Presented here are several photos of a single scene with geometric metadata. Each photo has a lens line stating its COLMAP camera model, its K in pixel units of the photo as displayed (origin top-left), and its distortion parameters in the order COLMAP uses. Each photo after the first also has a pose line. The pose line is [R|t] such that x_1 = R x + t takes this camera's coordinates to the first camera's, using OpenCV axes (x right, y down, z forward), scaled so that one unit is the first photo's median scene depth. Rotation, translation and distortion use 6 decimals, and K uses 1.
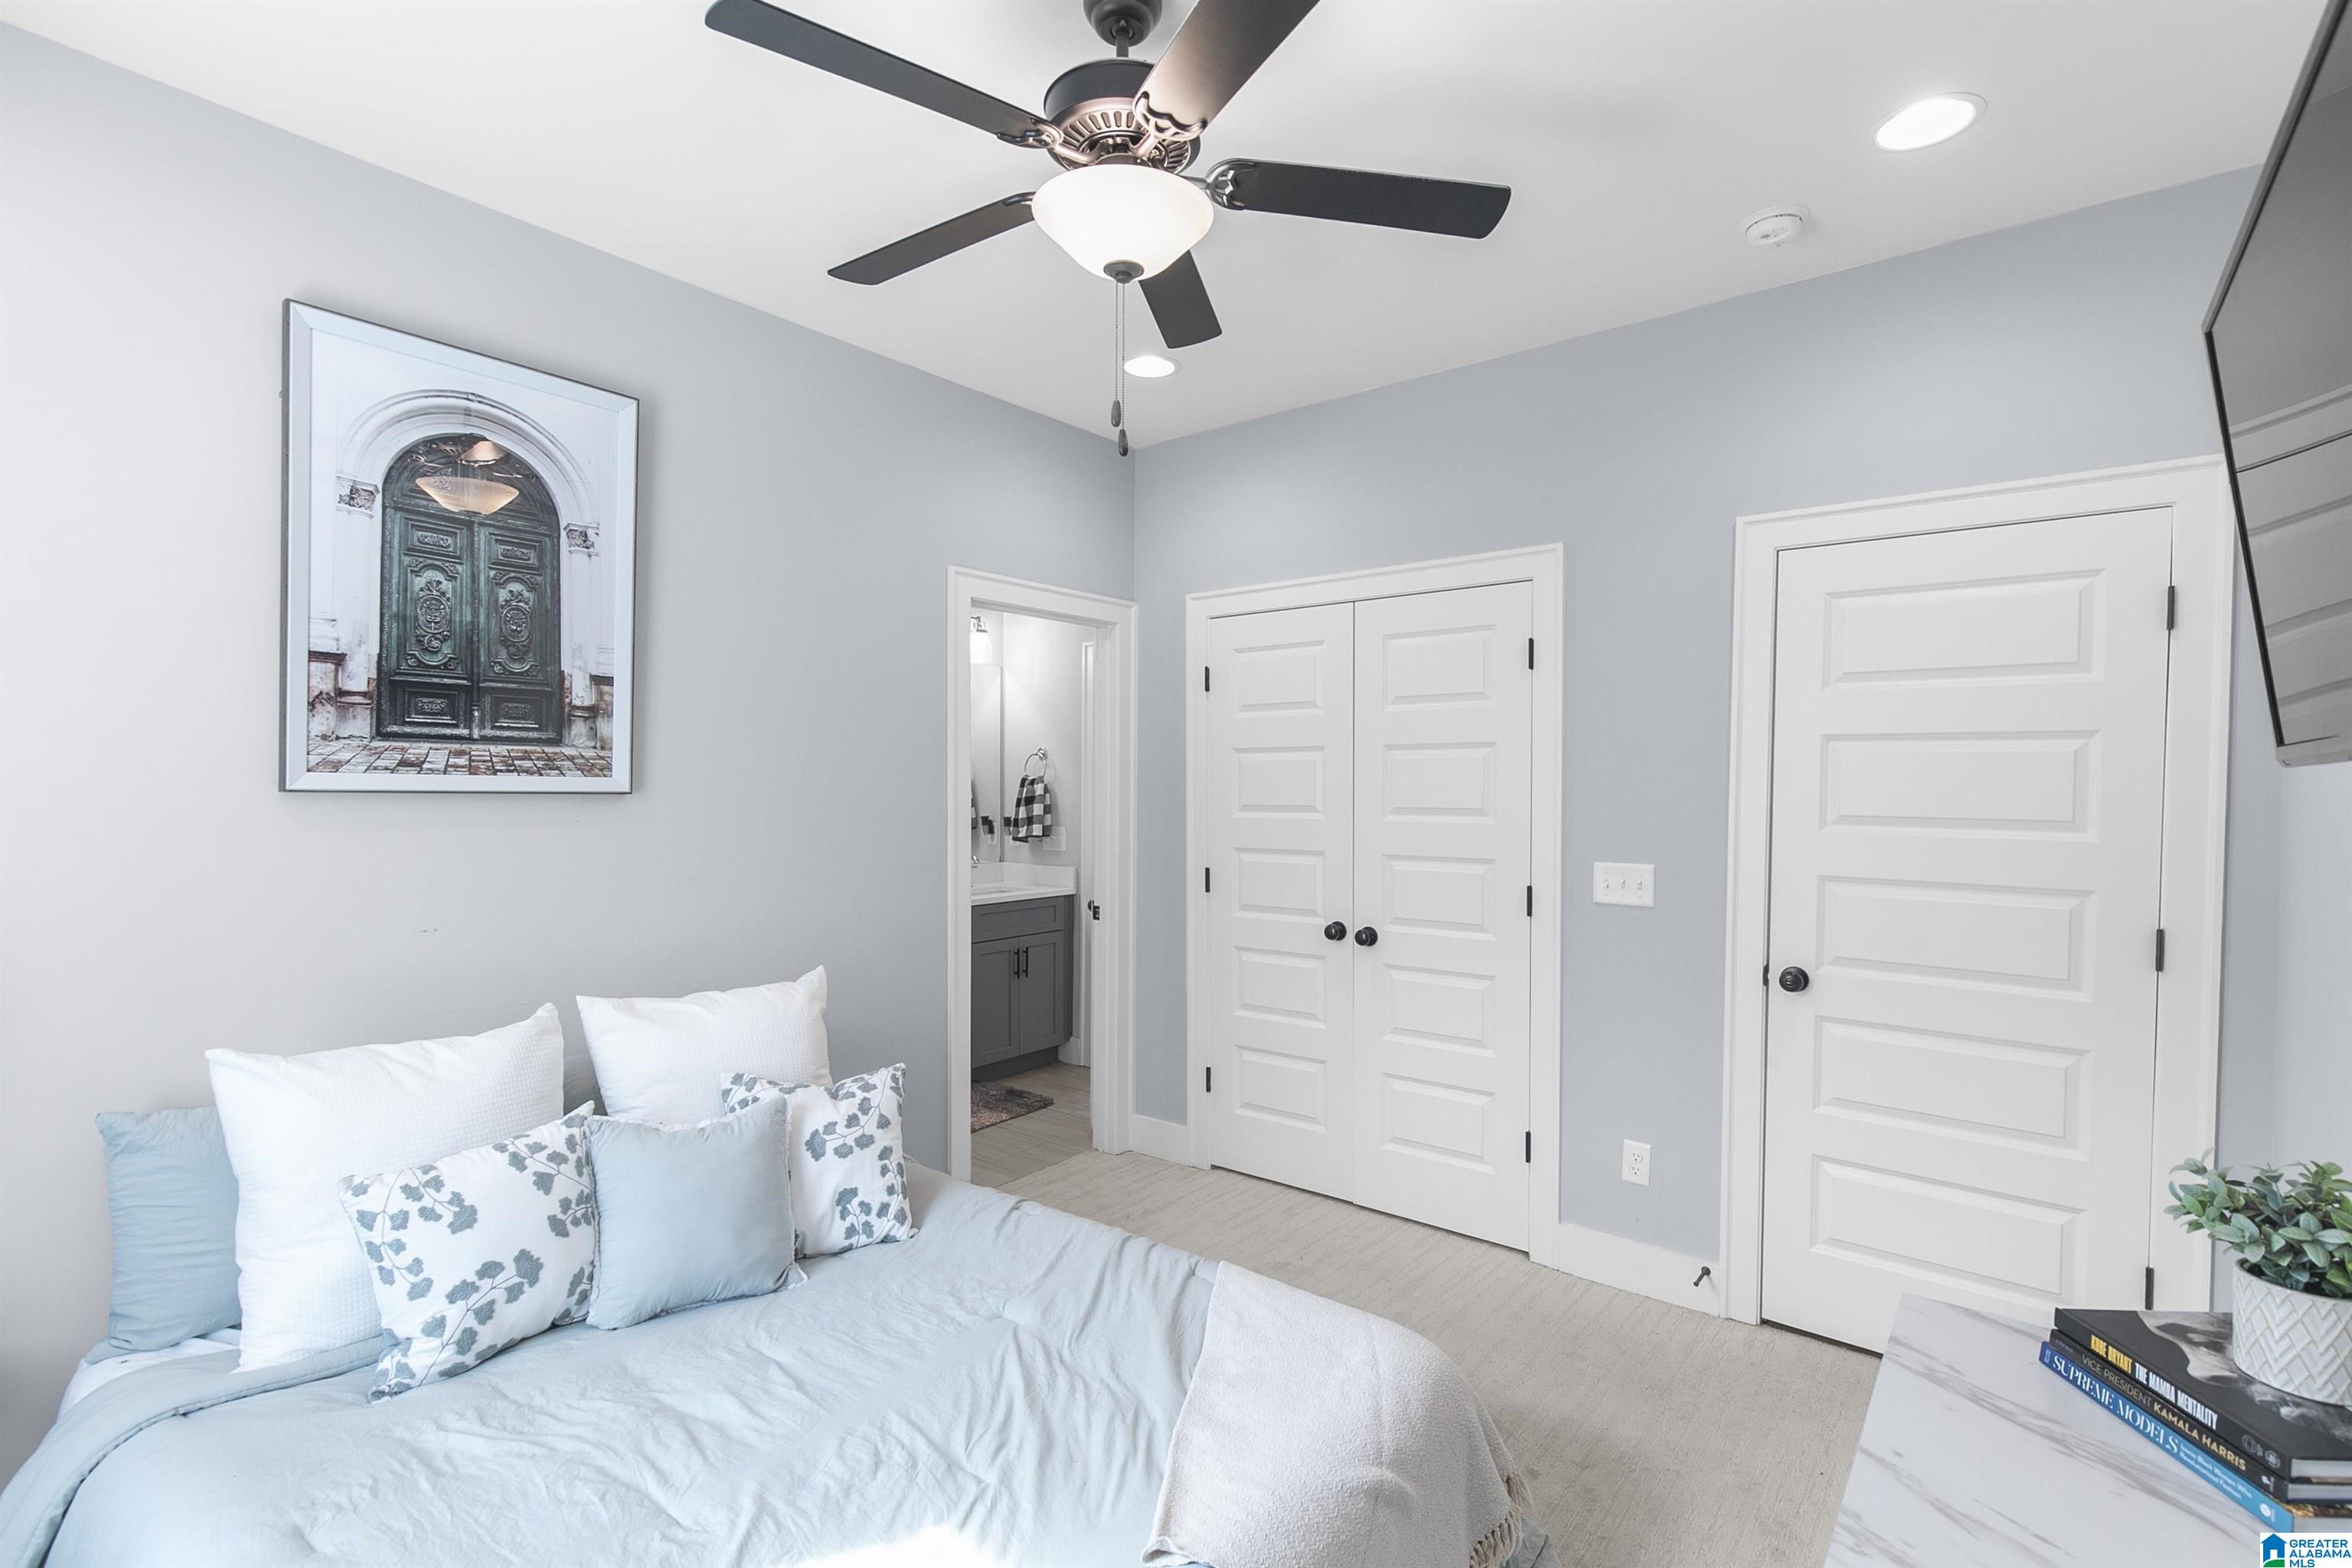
lens RADIAL K [[1071.4, 0, 1198.3], [0, 1071.4, 805.8], [0, 0, 1]] dist [0.009929, -0.000140]
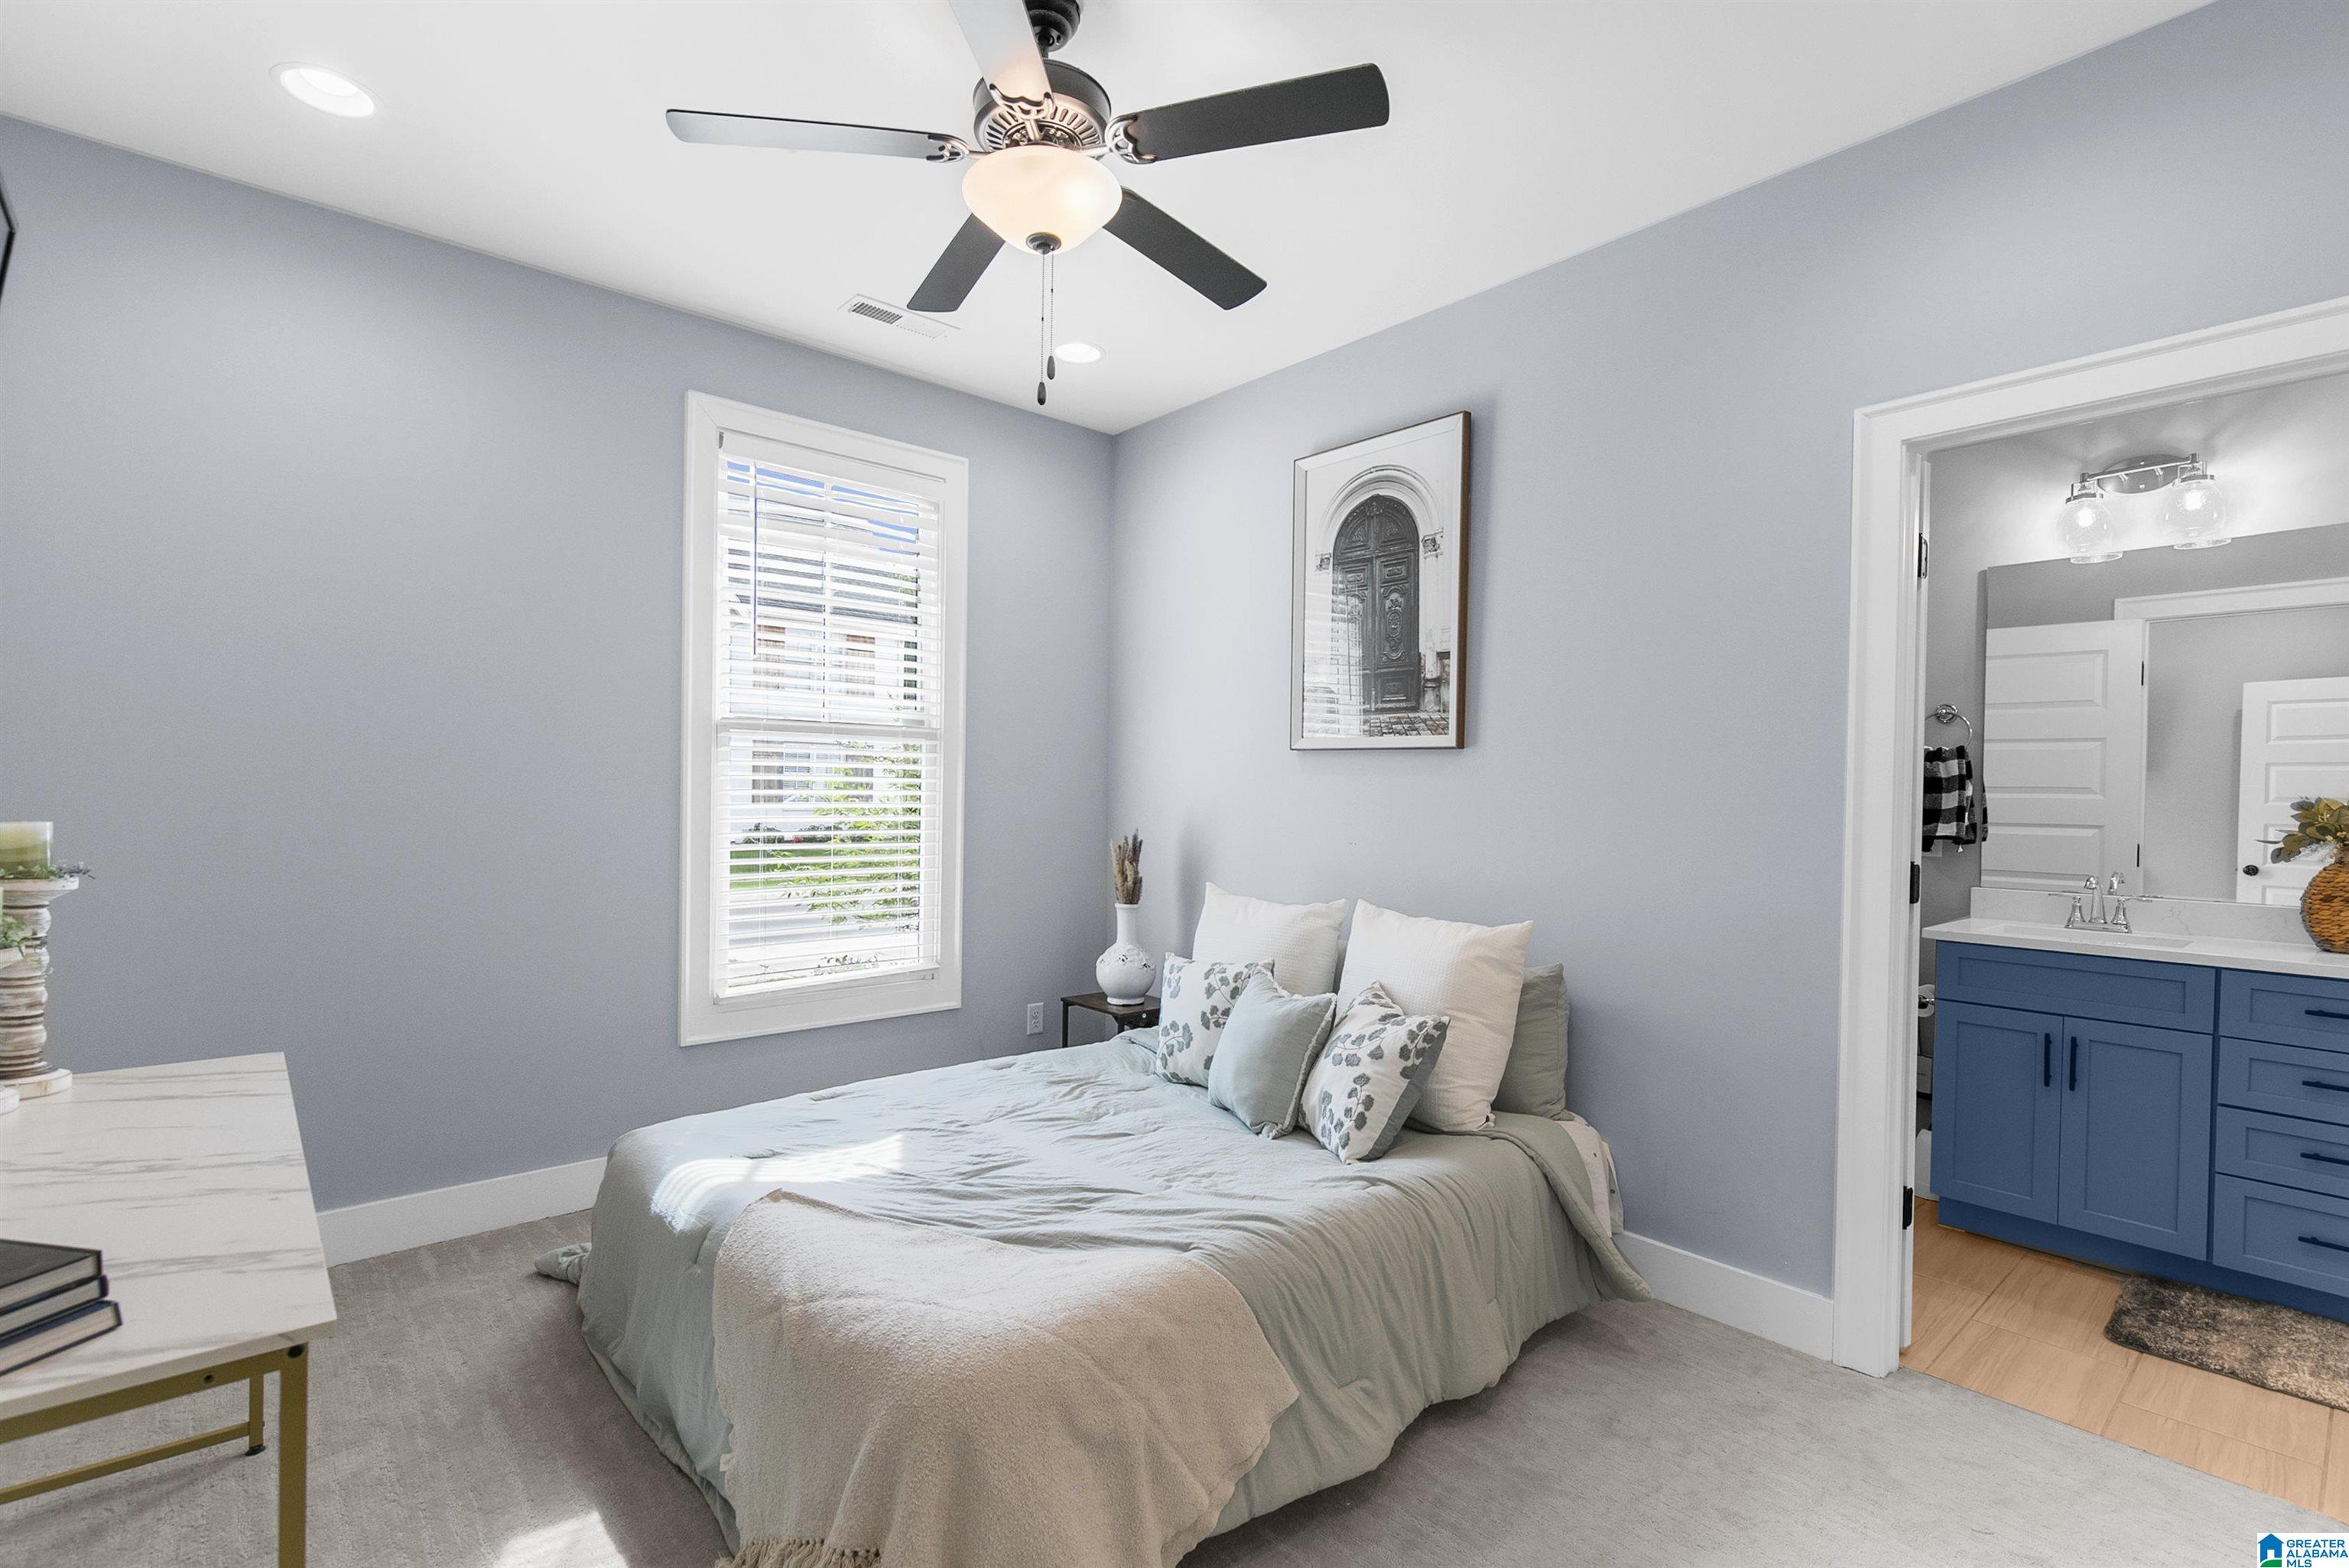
lens RADIAL K [[1073.9, 0, 1175.5], [0, 1073.9, 812.4], [0, 0, 1]] dist [0.009890, -0.000170]
pose [[-0.180237, 0.007278, -0.983596, 0.735868], [-0.039989, 0.999092, 0.014720, 0.058177], [0.982810, 0.041986, -0.179783, 0.977267]]
